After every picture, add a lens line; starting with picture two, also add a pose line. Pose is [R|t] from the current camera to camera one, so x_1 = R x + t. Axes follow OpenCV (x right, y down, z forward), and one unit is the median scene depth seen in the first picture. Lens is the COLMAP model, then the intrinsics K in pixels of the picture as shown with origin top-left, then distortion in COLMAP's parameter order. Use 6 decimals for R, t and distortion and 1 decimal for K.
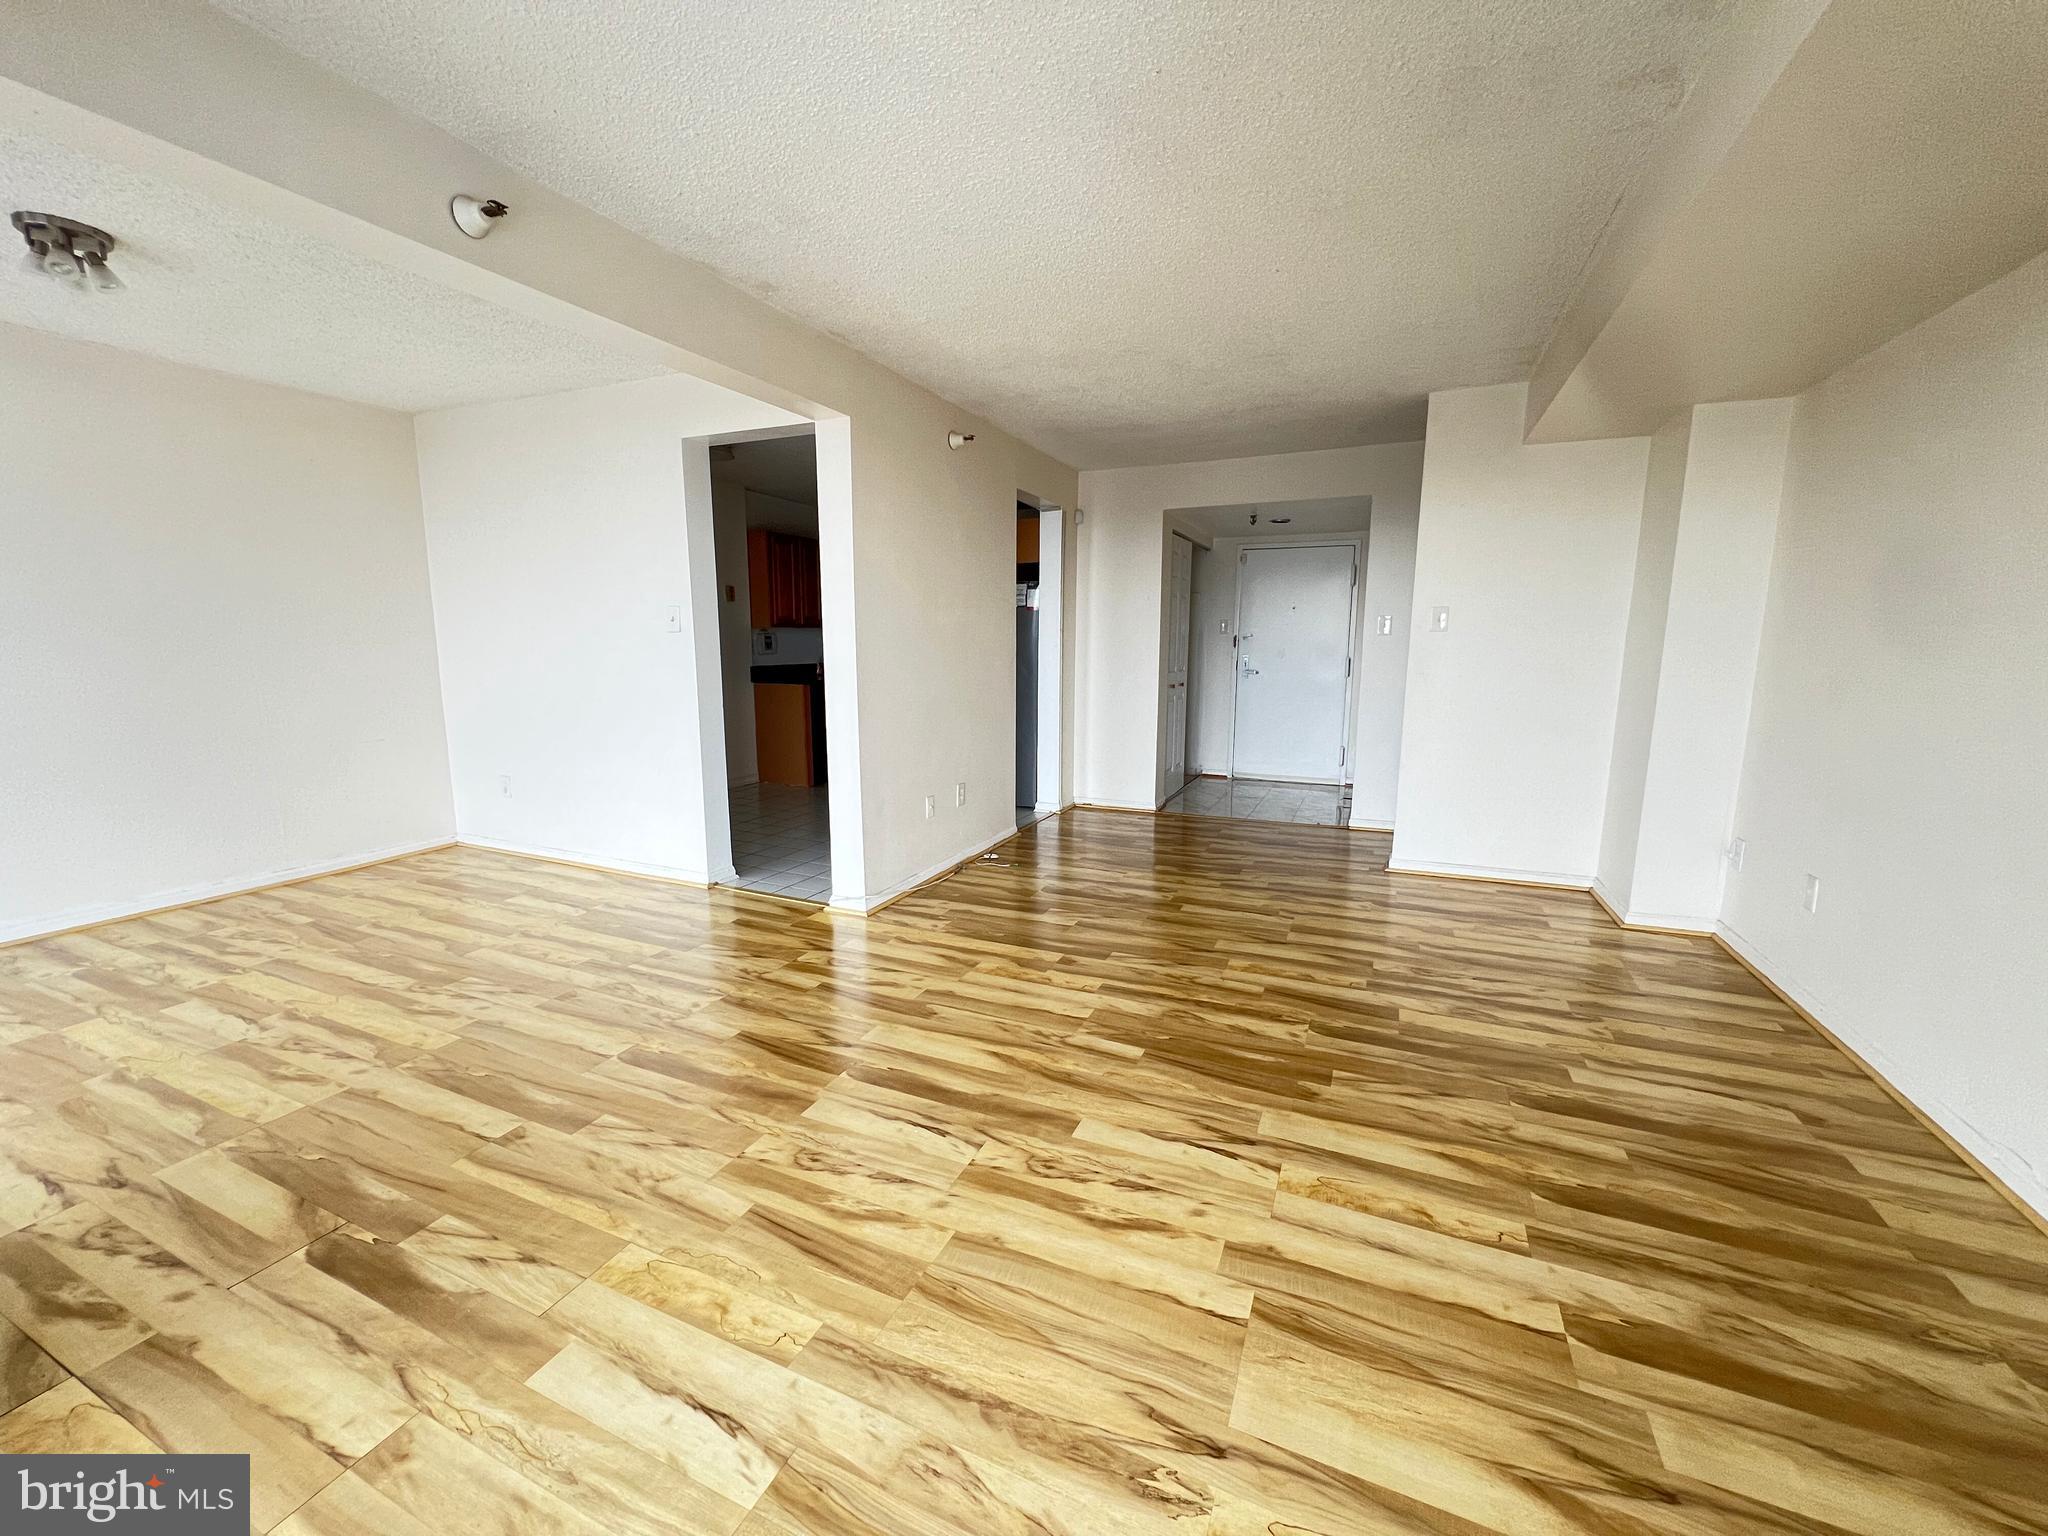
lens RADIAL K [[821.9, 0, 1016.8], [0, 821.9, 764.6], [0, 0, 1]] dist [-0.001911, 0.000193]
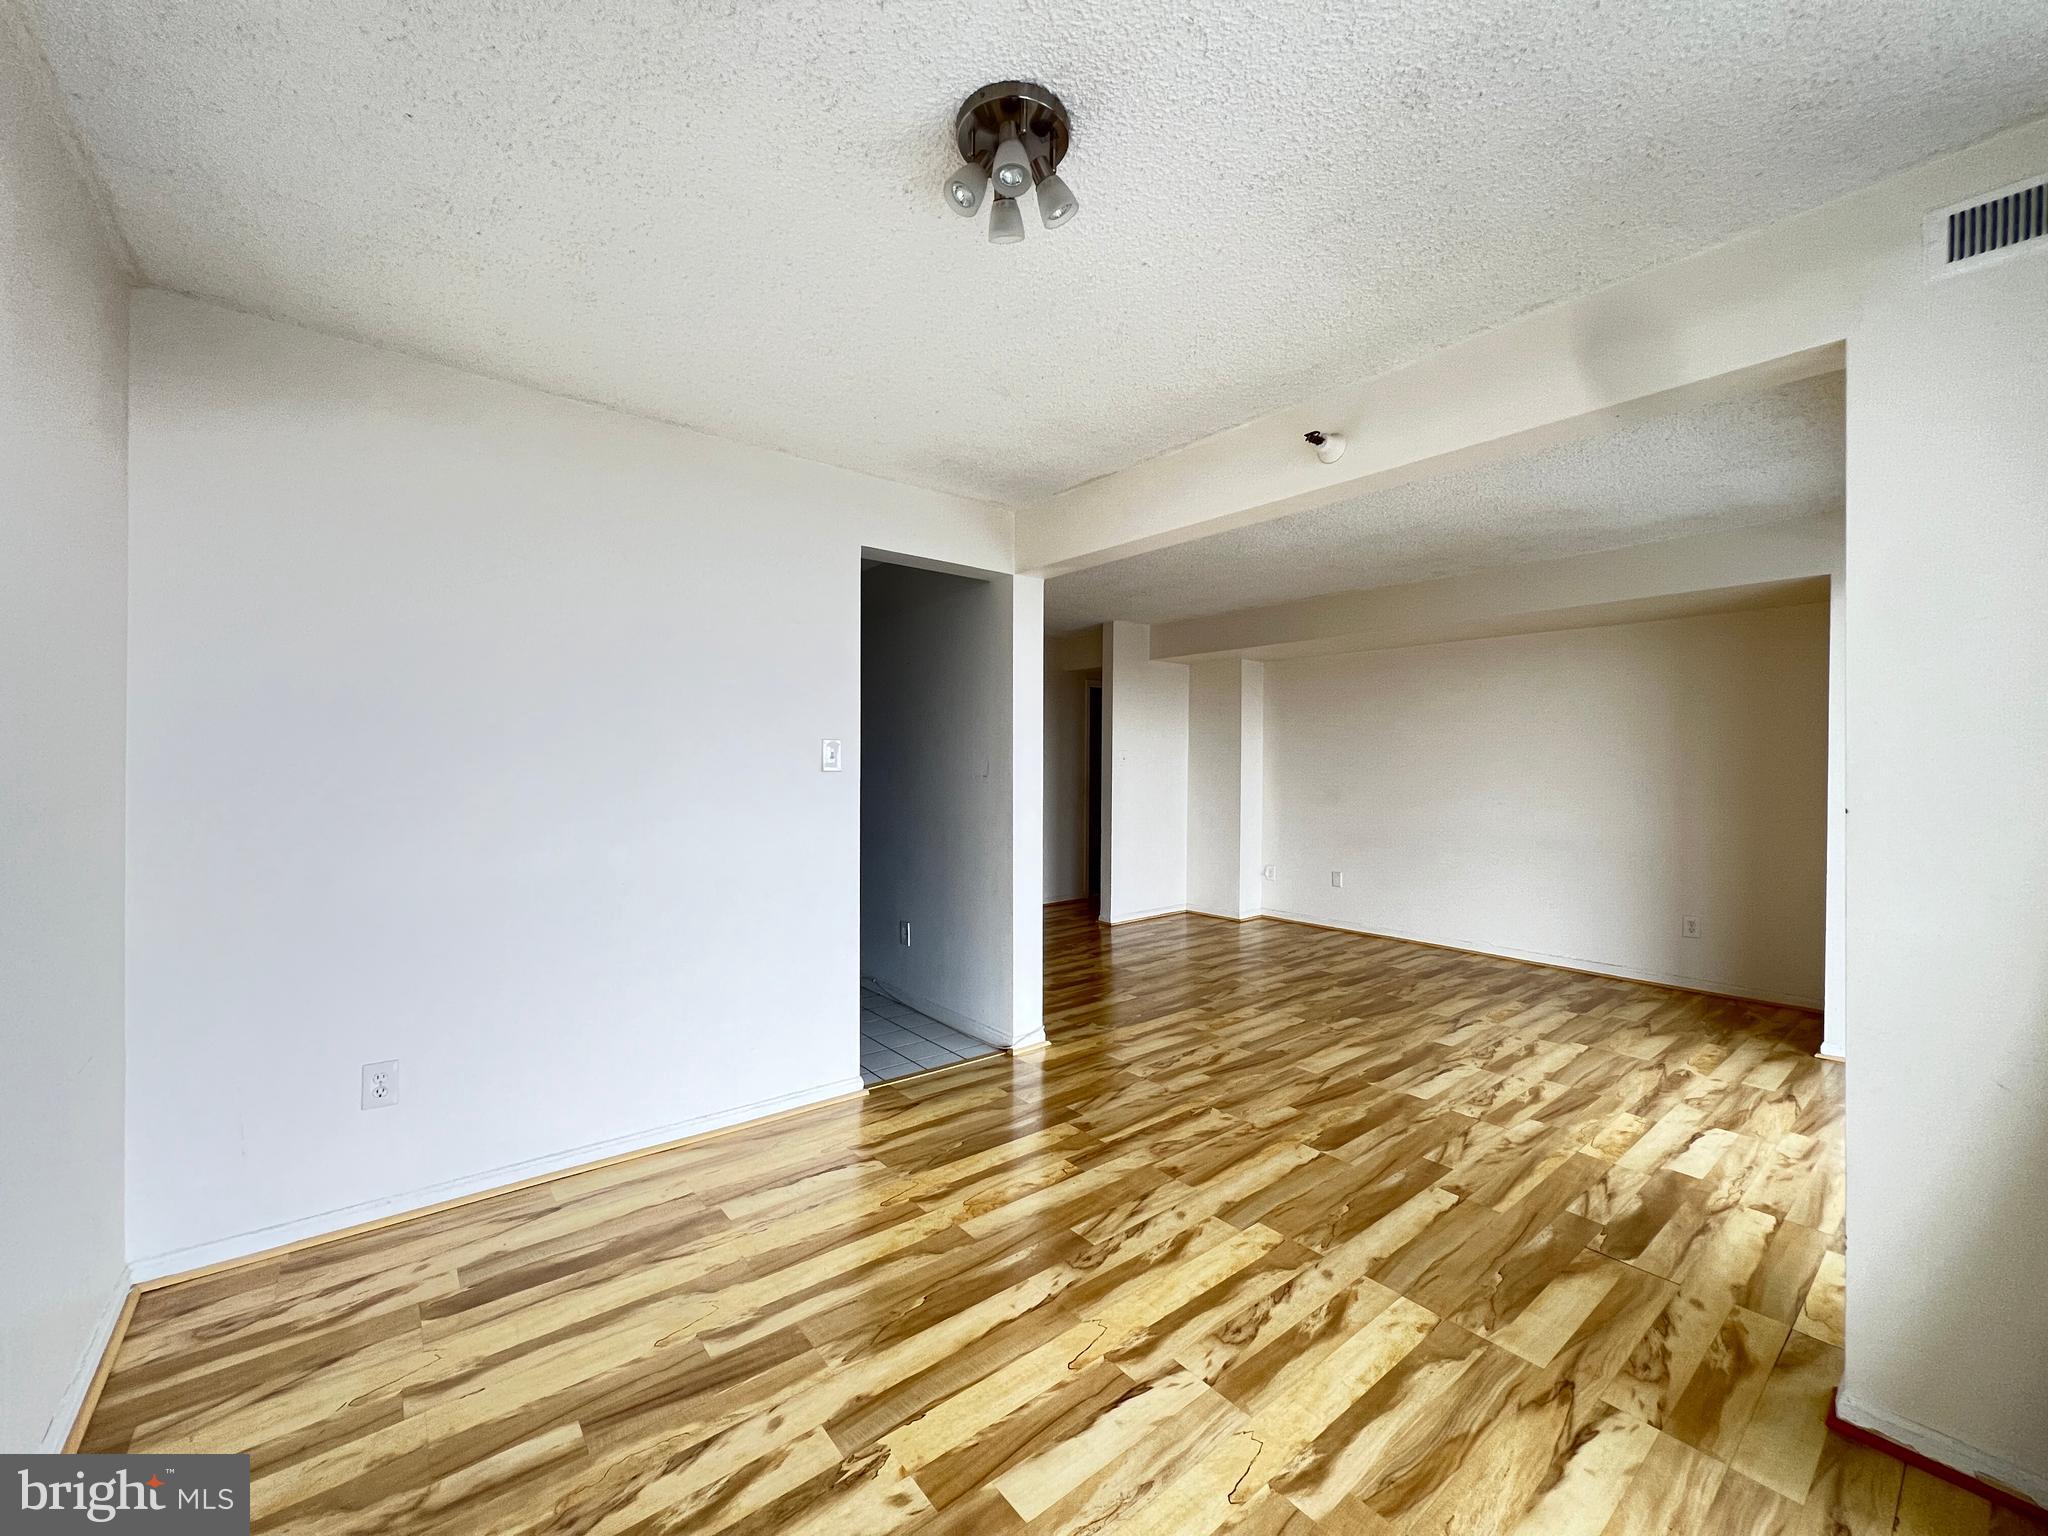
lens RADIAL K [[821.9, 0, 1016.8], [0, 821.9, 764.6], [0, 0, 1]] dist [-0.001911, 0.000193]
pose [[0.454770, -0.003964, 0.890600, -1.766779], [0.134594, 0.988811, -0.064327, -0.159222], [-0.880380, 0.149123, 0.450215, 0.828407]]
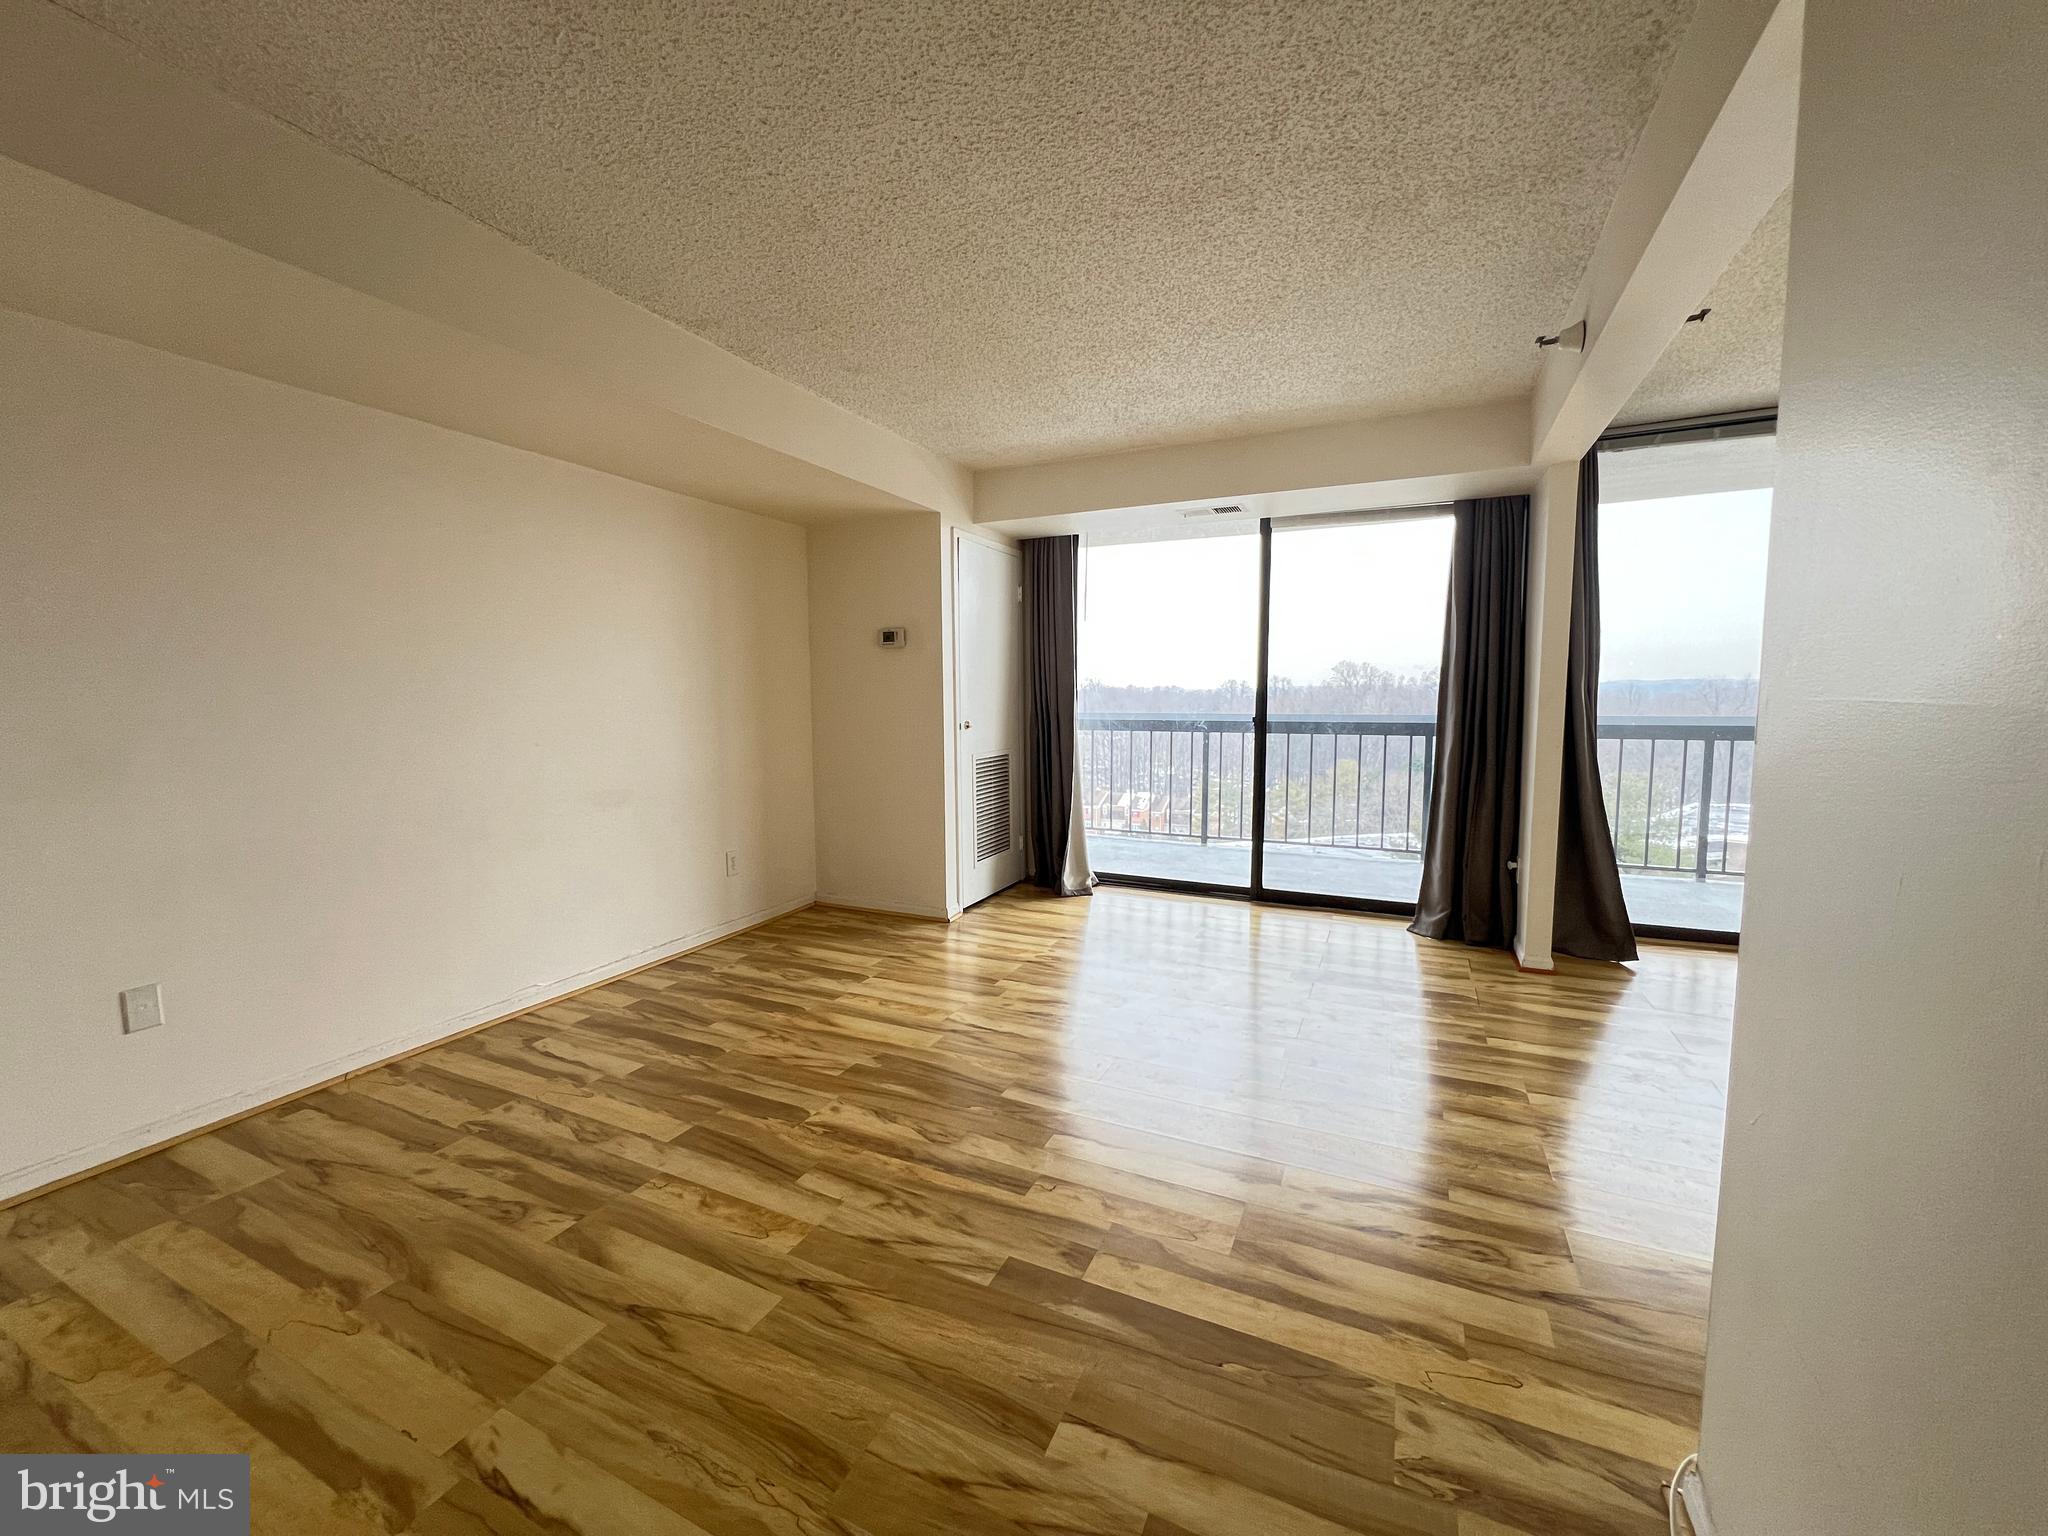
lens RADIAL K [[821.9, 0, 1016.8], [0, 821.9, 764.6], [0, 0, 1]] dist [-0.001911, 0.000193]
pose [[-0.999786, 0.005230, 0.020001, 0.122443], [0.009913, 0.970275, 0.241802, -0.302711], [-0.018141, 0.241948, -0.970119, 2.000233]]
